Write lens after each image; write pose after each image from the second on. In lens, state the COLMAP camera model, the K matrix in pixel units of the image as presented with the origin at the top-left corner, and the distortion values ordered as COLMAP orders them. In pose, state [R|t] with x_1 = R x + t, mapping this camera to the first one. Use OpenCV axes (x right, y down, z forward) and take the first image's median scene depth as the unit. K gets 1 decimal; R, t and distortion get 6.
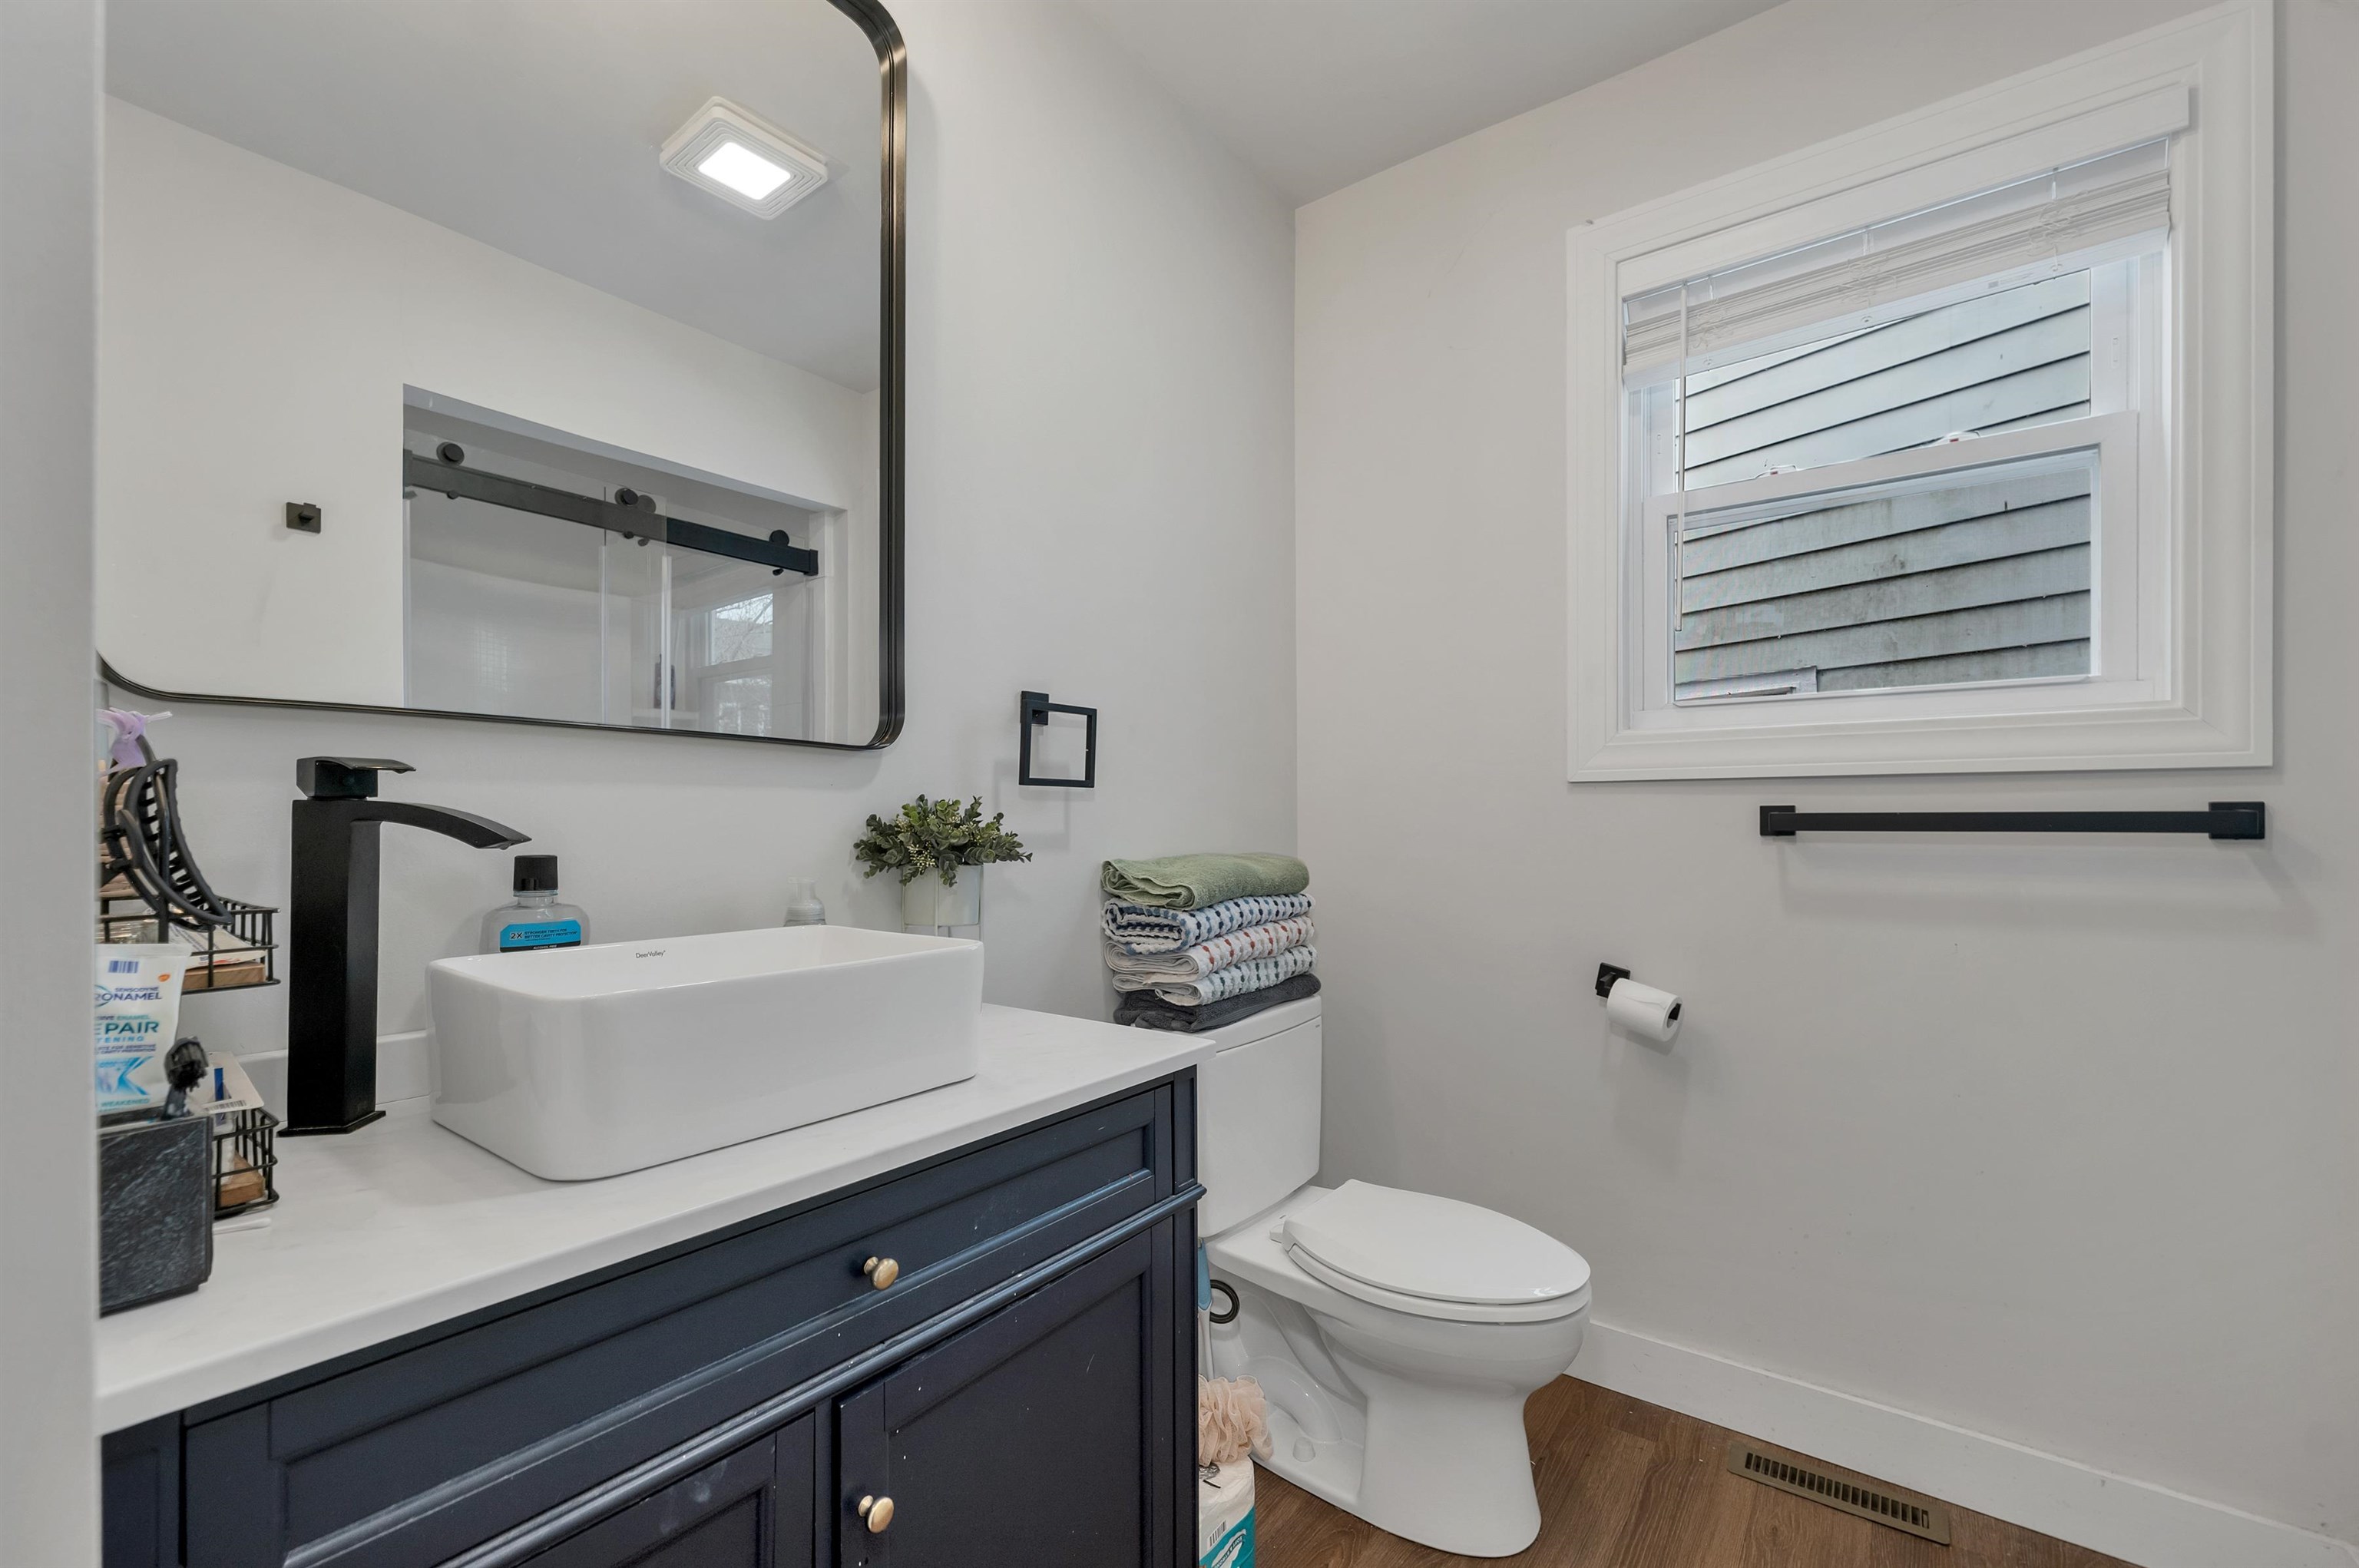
lens RADIAL K [[979.6, 0, 1185.4], [0, 979.6, 818.5], [0, 0, 1]] dist [0.002586, -0.000761]
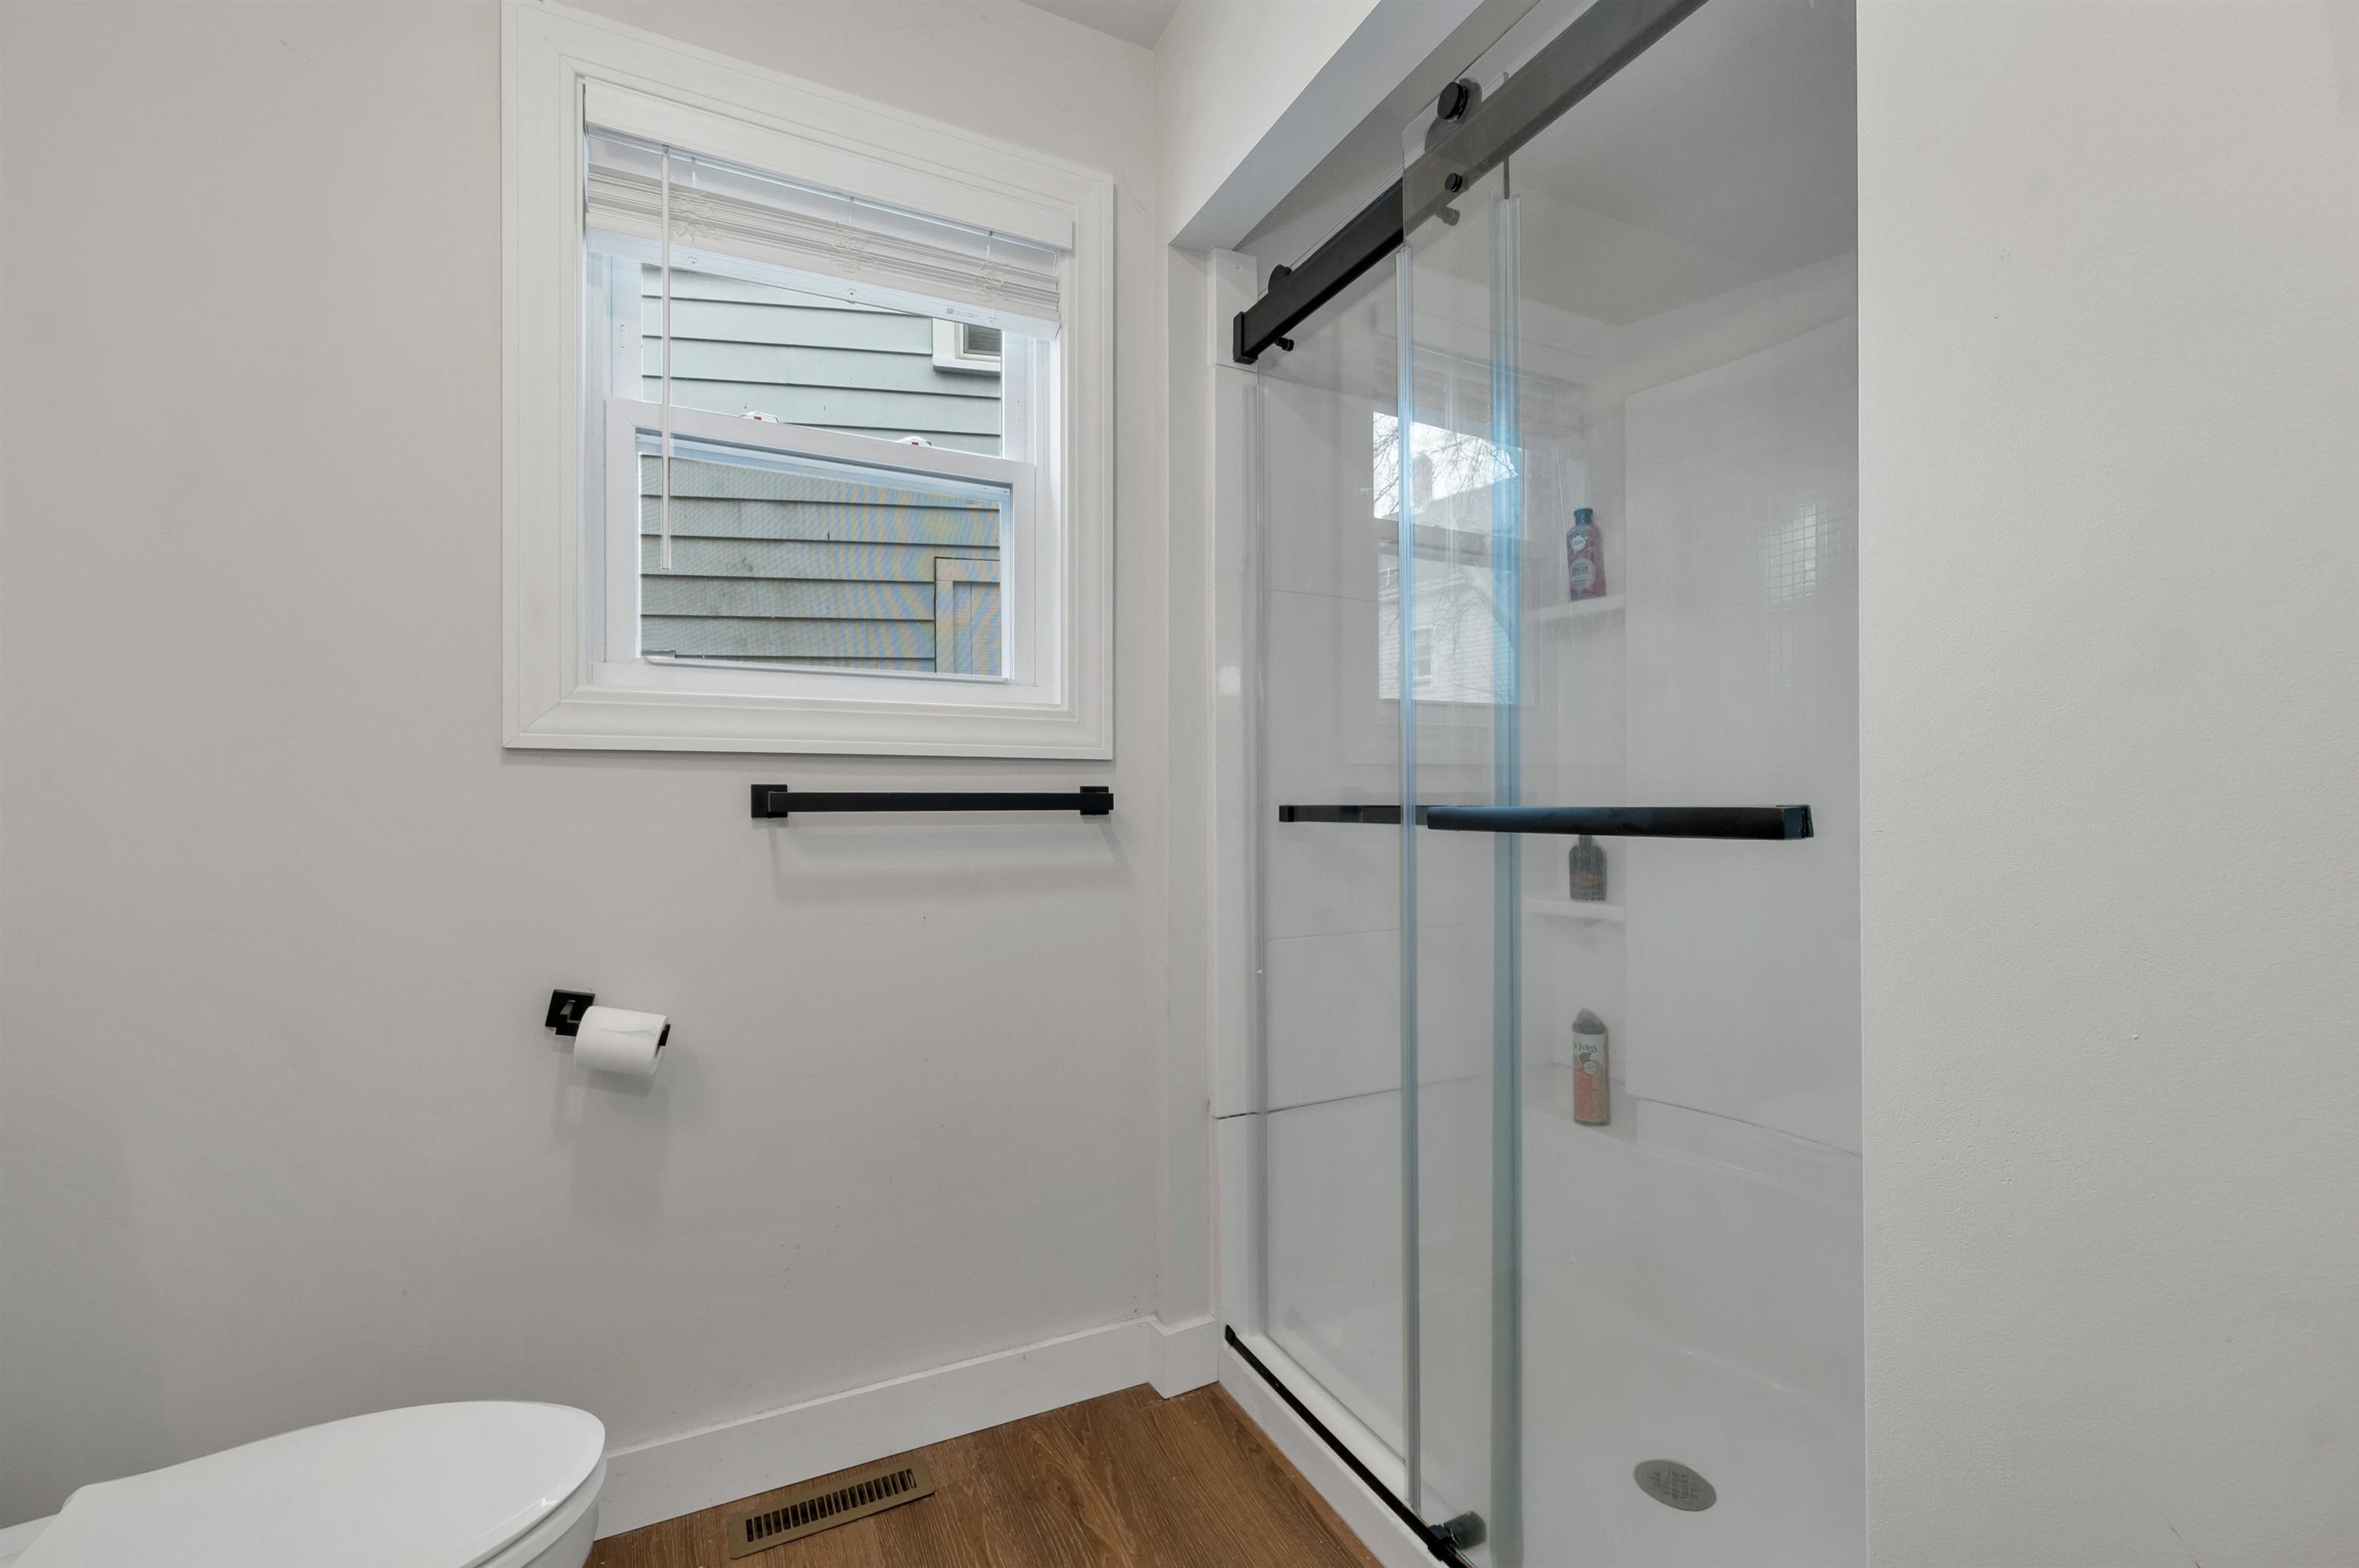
lens RADIAL K [[979.6, 0, 1178.4], [0, 979.6, 803.3], [0, 0, 1]] dist [0.002586, -0.000761]
pose [[0.459841, -0.000583, 0.888001, -0.028054], [0.001941, 0.999998, -0.000349, 0.005338], [-0.887999, 0.001884, 0.459842, 0.248648]]
